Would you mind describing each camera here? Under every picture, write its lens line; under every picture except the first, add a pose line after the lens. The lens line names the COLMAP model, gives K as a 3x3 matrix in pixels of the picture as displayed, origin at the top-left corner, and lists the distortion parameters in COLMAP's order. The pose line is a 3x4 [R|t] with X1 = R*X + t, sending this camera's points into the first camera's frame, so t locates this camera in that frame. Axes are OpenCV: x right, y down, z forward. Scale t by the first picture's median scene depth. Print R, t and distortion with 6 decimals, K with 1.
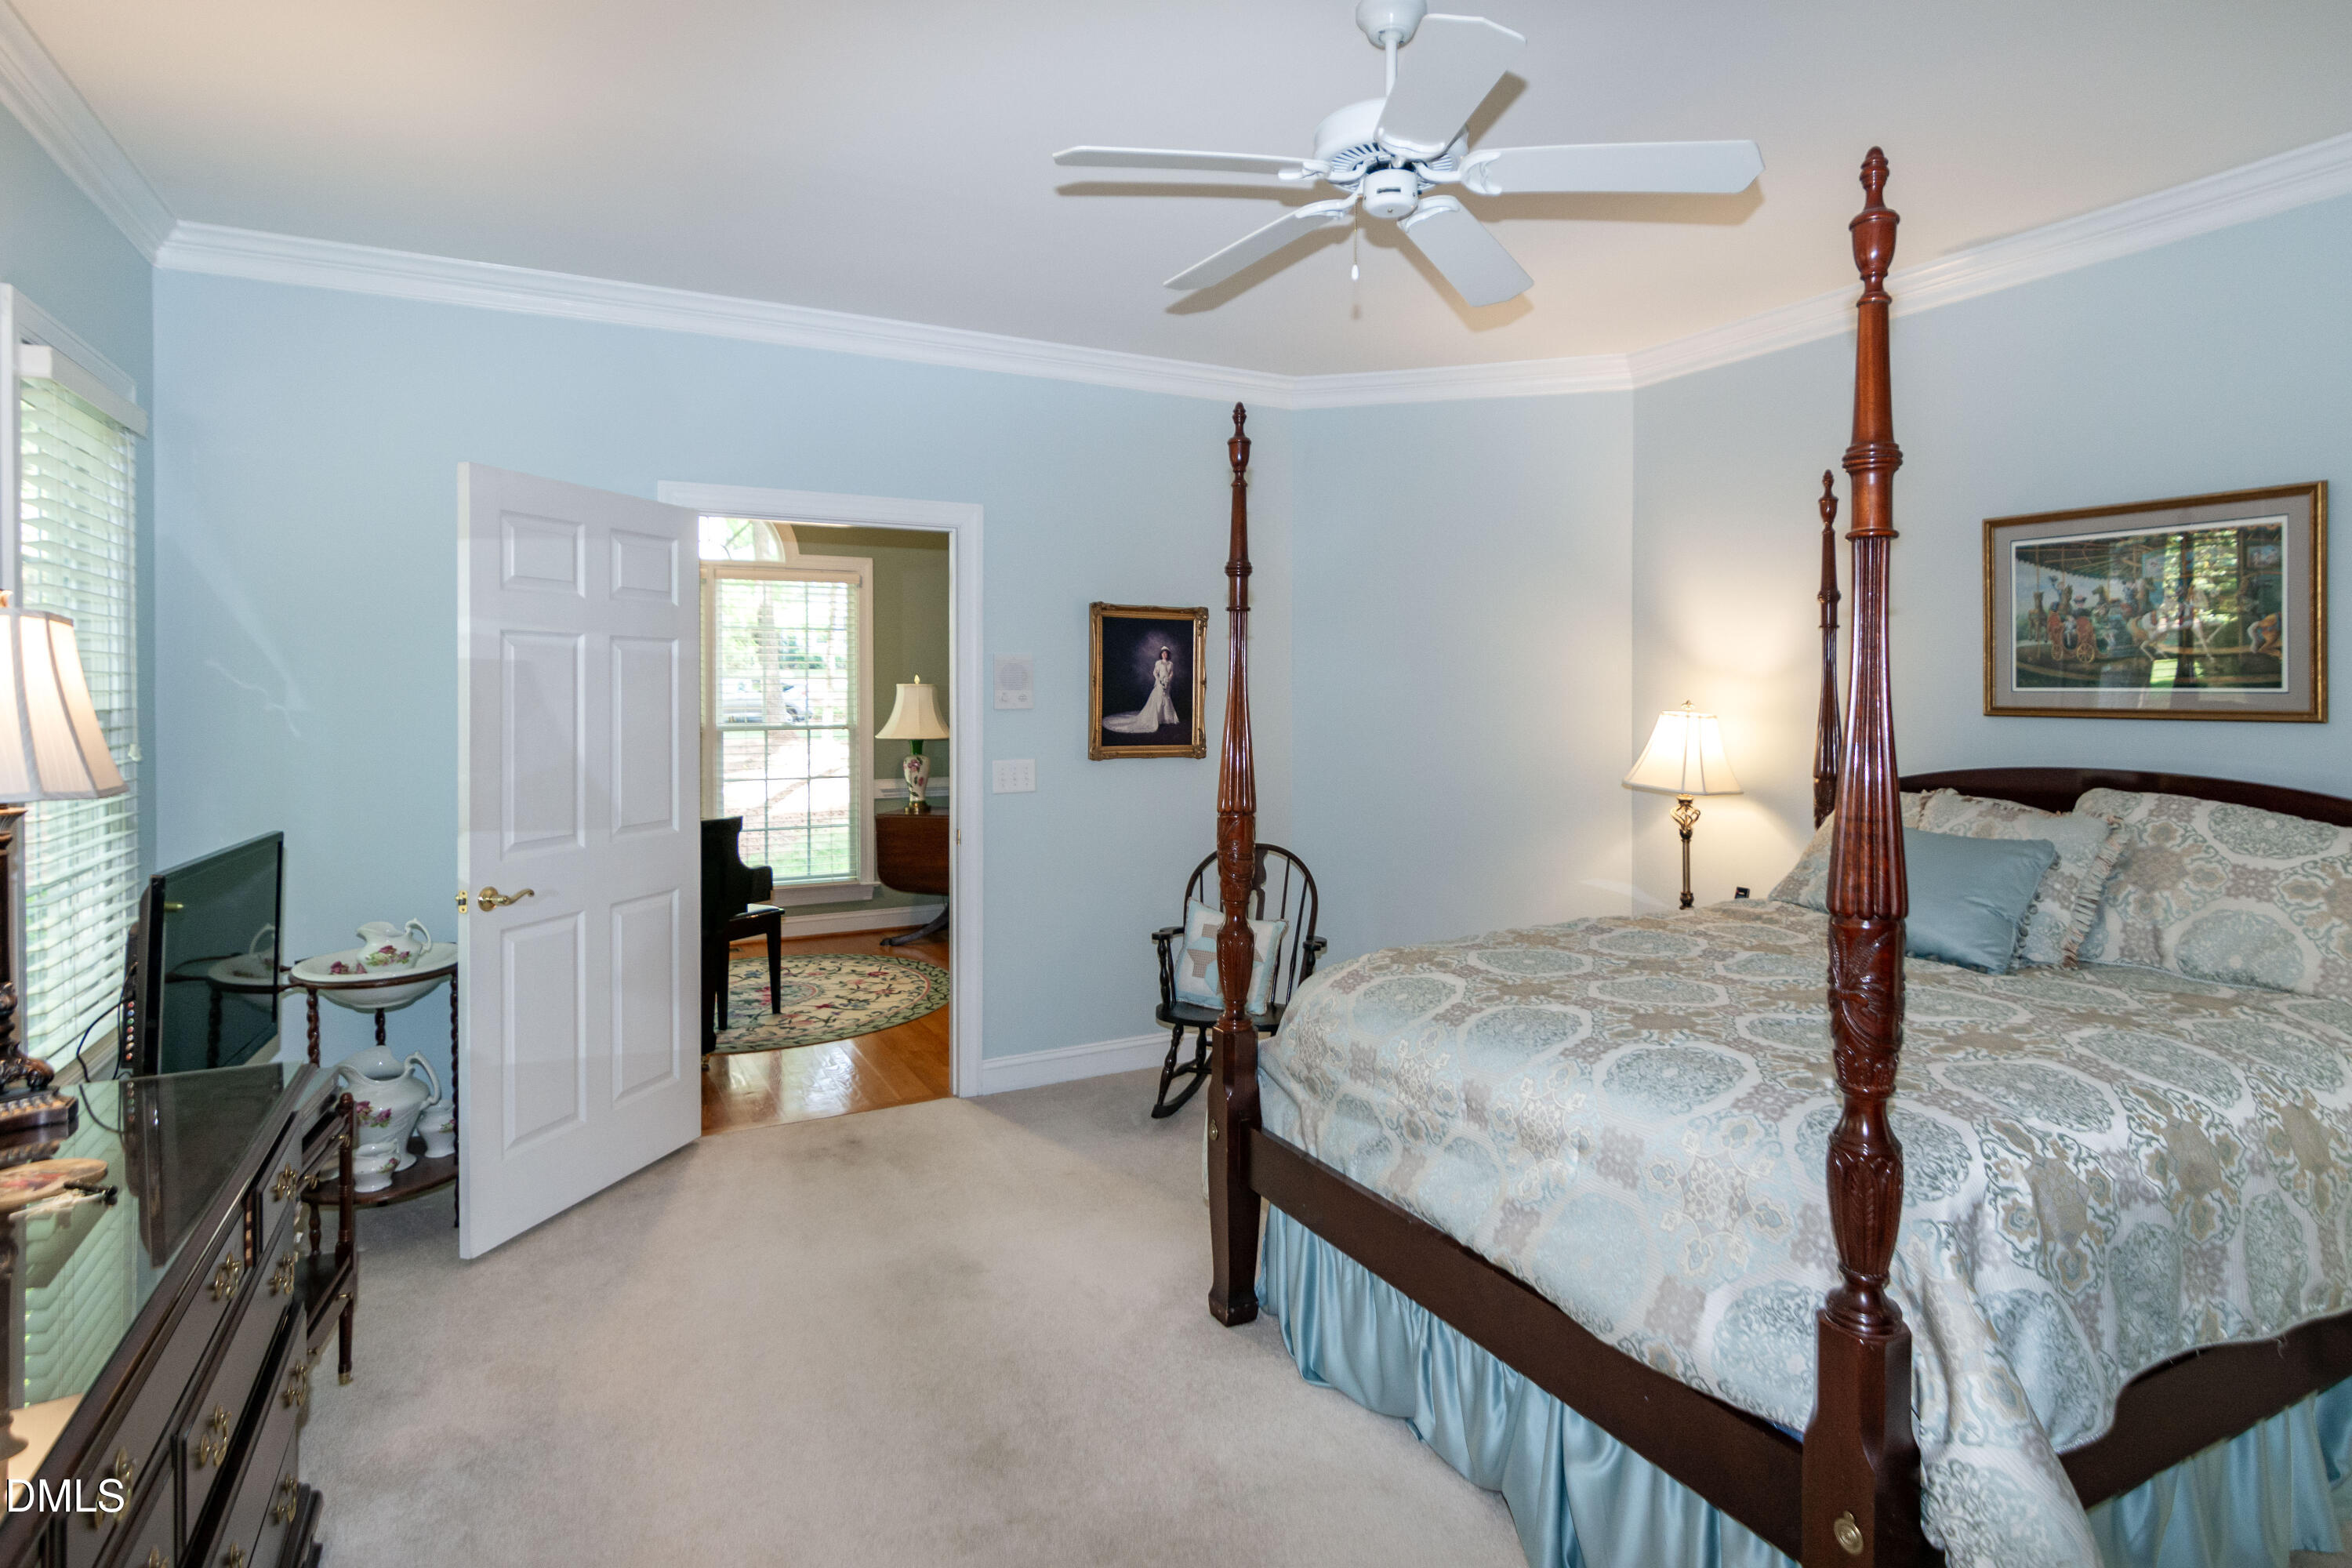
lens RADIAL K [[1216.0, 0, 1174.8], [0, 1216.0, 698.8], [0, 0, 1]] dist [-0.001267, -0.000366]
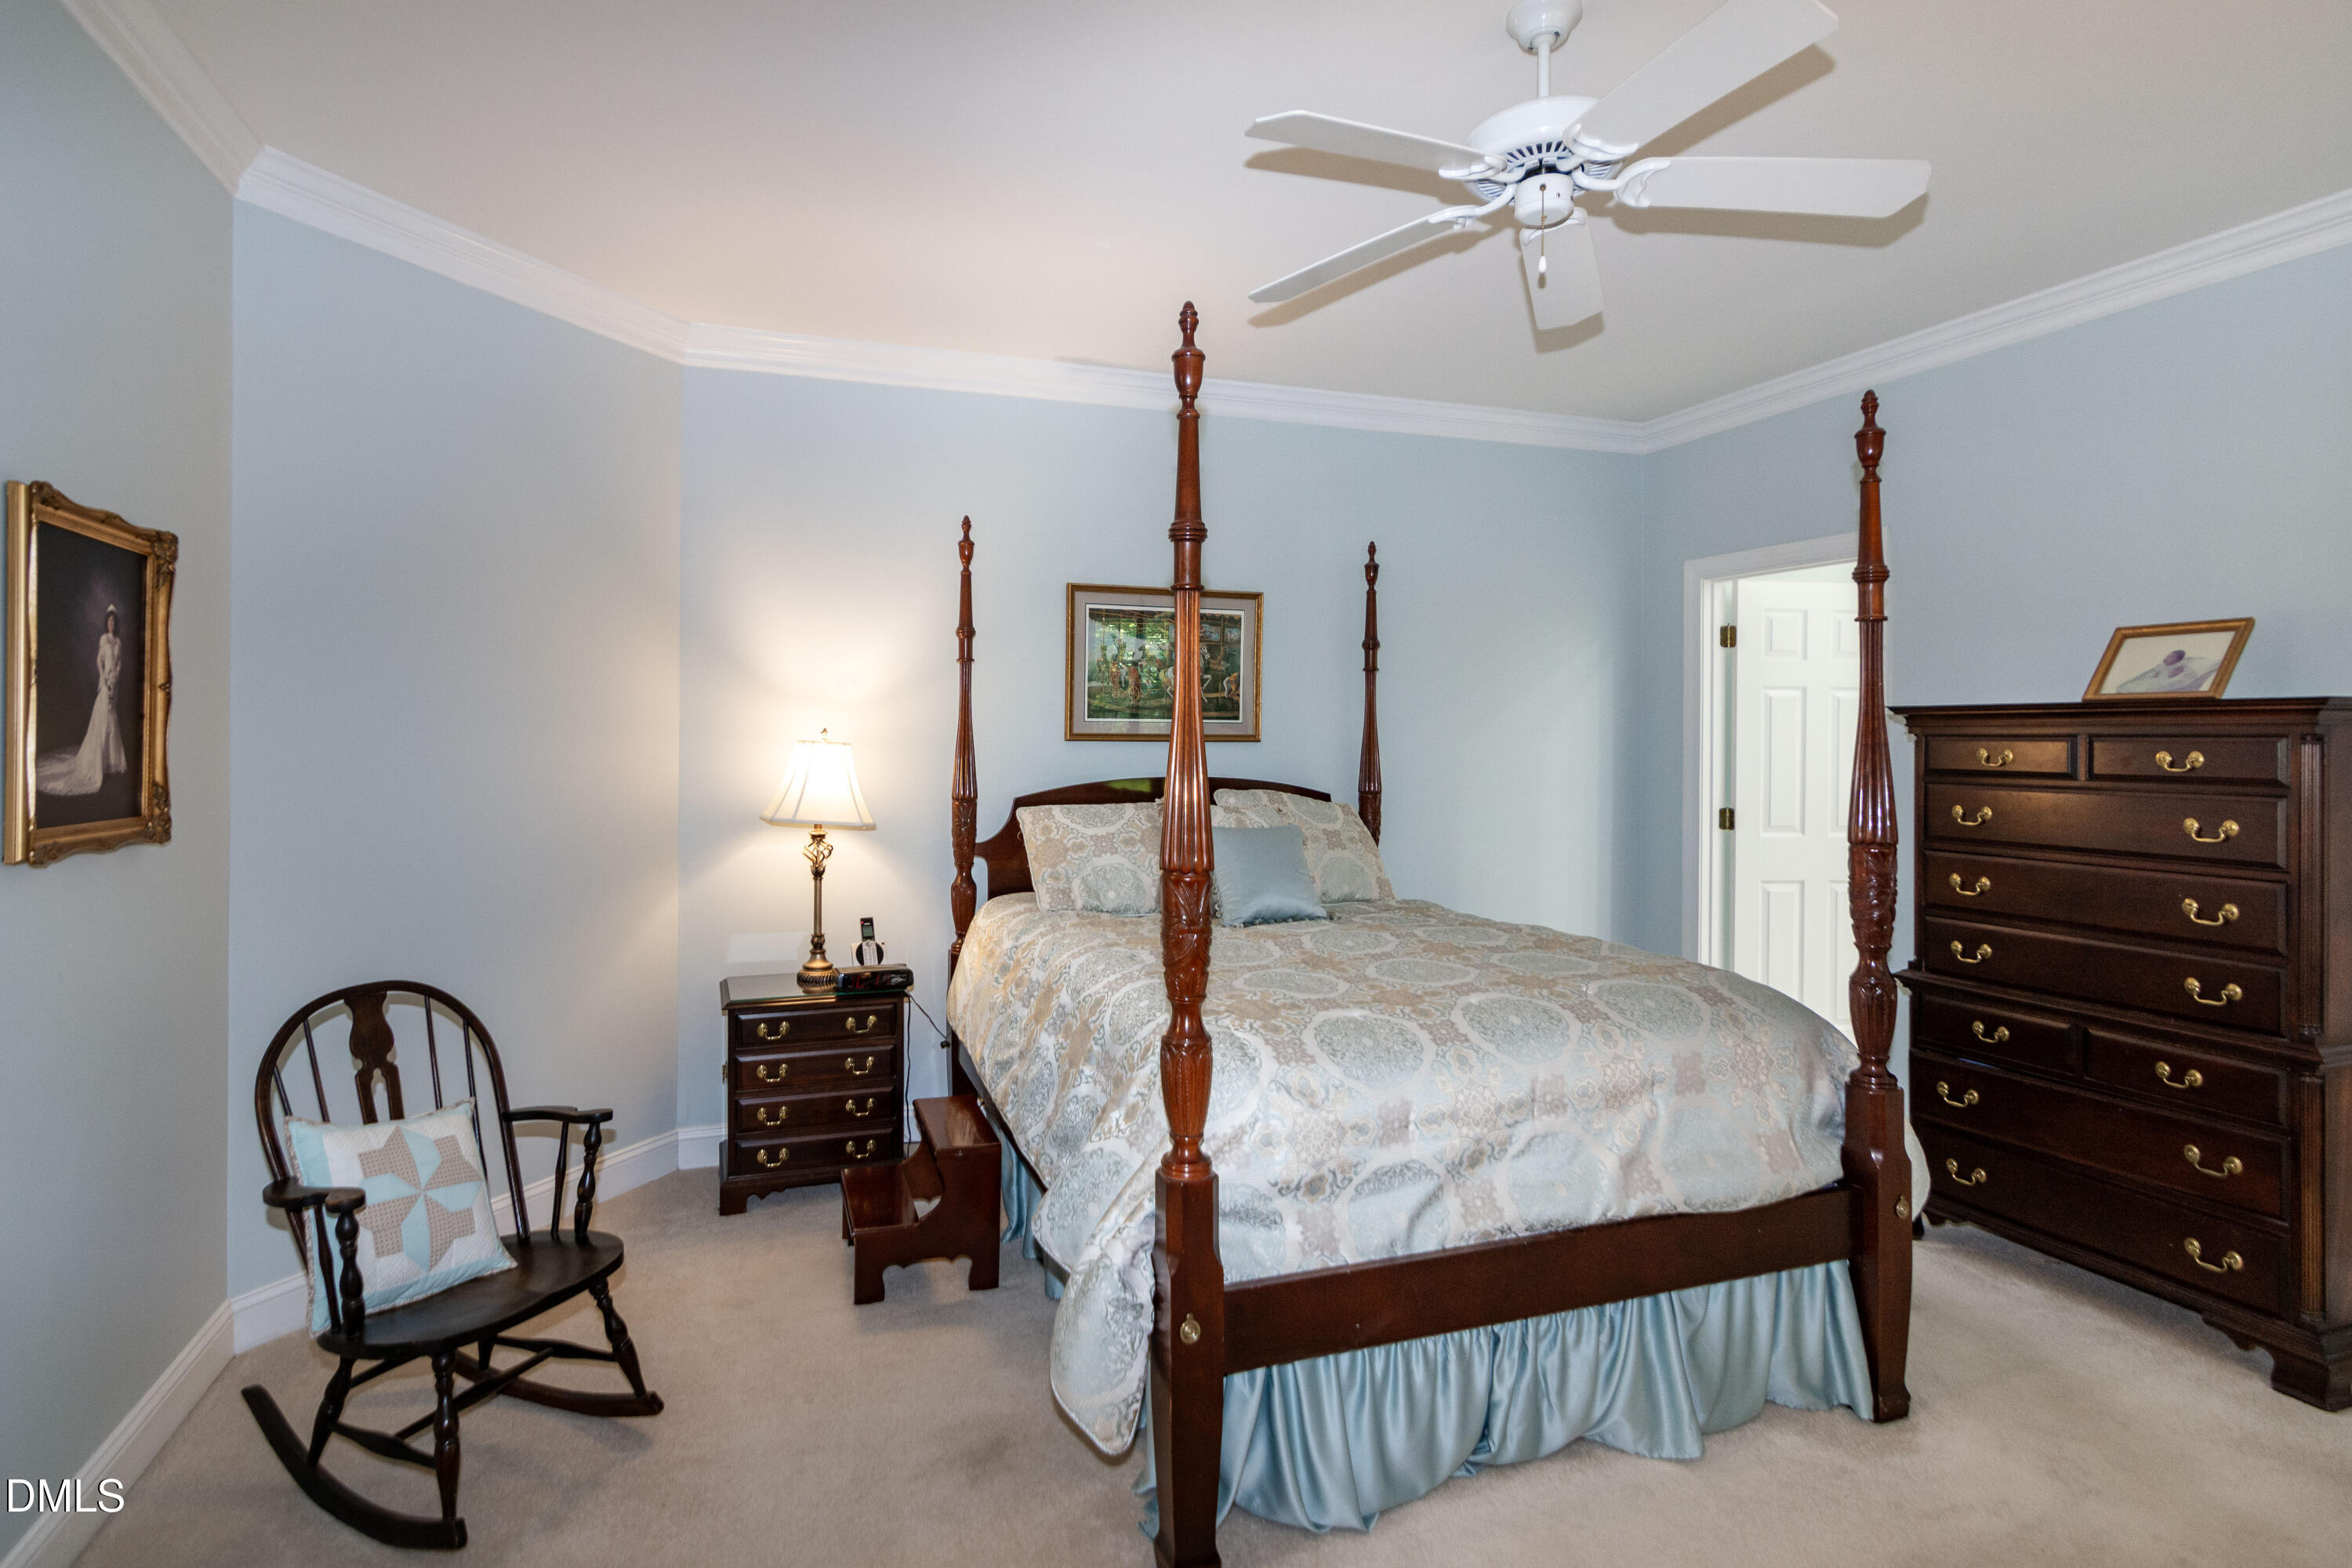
lens RADIAL K [[1155.4, 0, 1166.2], [0, 1155.4, 737.9], [0, 0, 1]] dist [-0.008422, -0.000880]
pose [[0.170022, -0.000689, 0.985440, -0.505109], [0.004102, 0.999992, -0.000009, 0.012122], [-0.985432, 0.004044, 0.170024, 0.729775]]
